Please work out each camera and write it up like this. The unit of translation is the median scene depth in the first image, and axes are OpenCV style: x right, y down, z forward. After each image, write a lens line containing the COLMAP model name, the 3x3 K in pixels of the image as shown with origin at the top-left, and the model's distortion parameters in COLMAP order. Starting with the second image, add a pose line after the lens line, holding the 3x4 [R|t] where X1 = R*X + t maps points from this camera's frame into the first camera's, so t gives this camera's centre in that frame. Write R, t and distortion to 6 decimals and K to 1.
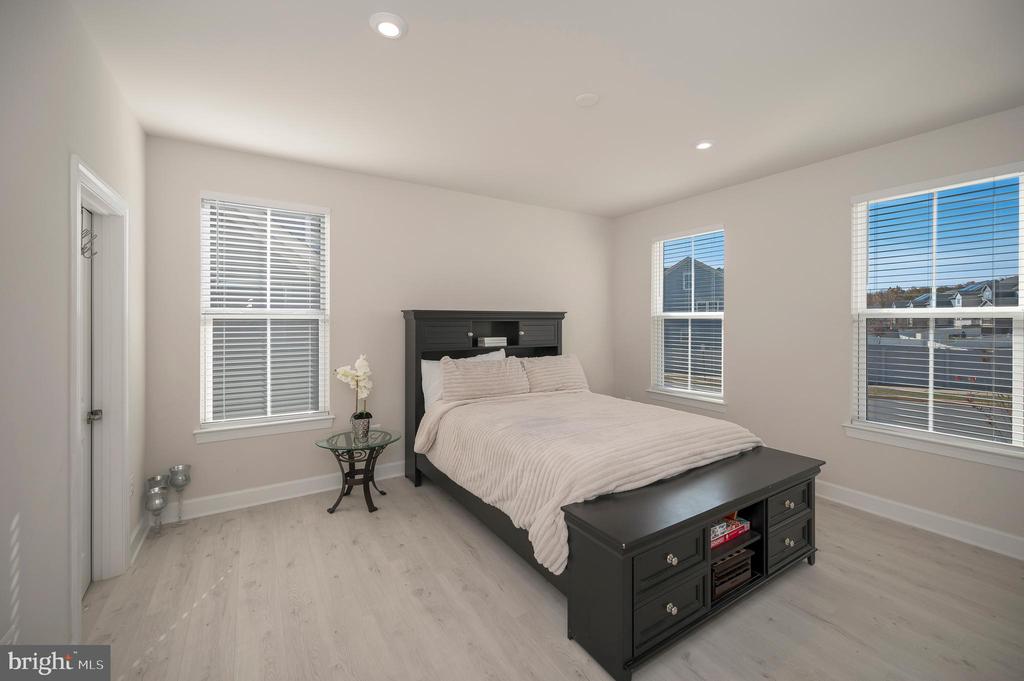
lens RADIAL K [[412.1, 0, 514.3], [0, 412.1, 321.0], [0, 0, 1]] dist [-0.001551, -0.001033]
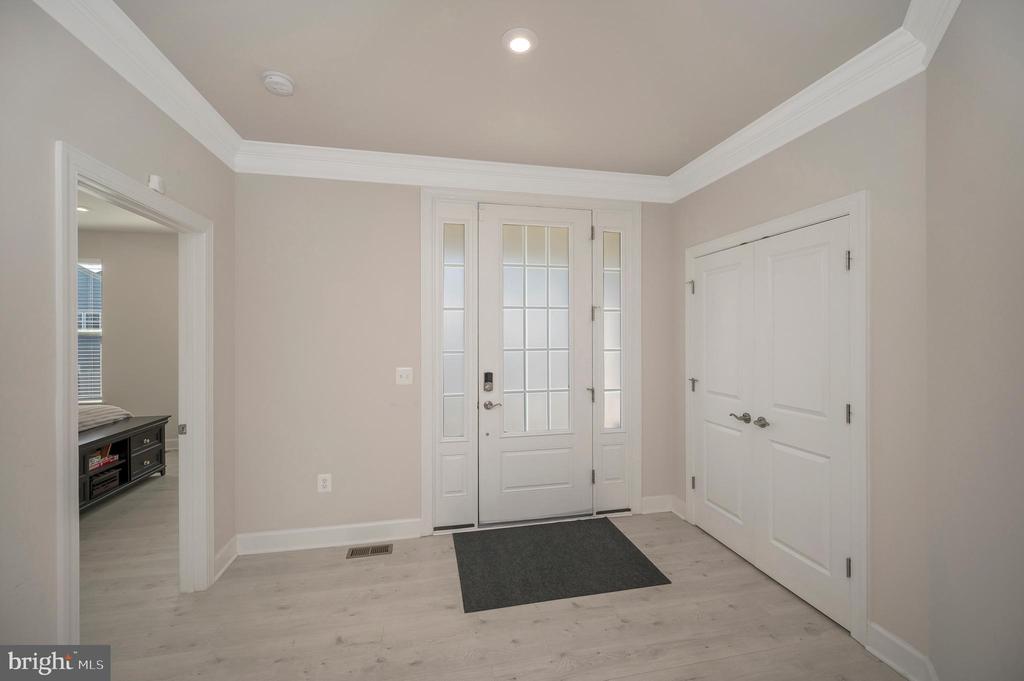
lens RADIAL K [[412.1, 0, 513.0], [0, 412.1, 337.6], [0, 0, 1]] dist [-0.001551, -0.001033]
pose [[0.322428, -0.008108, 0.946559, -0.421965], [0.001123, 0.999966, 0.008183, -0.010039], [-0.946593, -0.001576, 0.322426, -0.907506]]
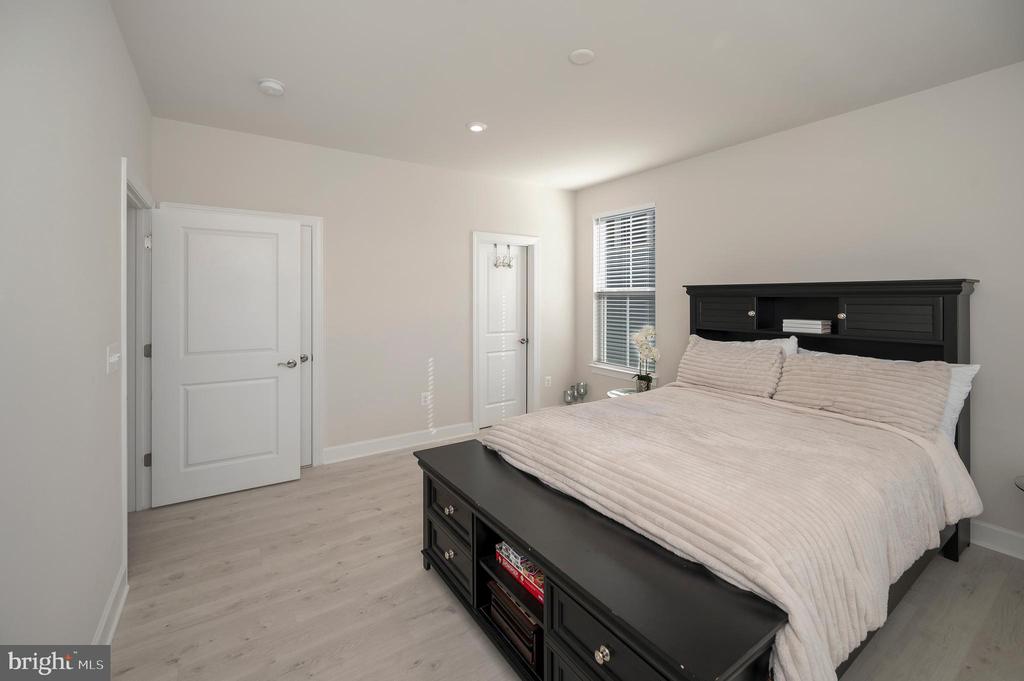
lens RADIAL K [[412.1, 0, 521.8], [0, 412.1, 293.9], [0, 0, 1]] dist [-0.001551, -0.001033]
pose [[0.075915, -0.005493, -0.997099, 0.990538], [0.001150, 0.999985, -0.005421, -0.002657], [0.997114, -0.000735, 0.075920, 0.724548]]
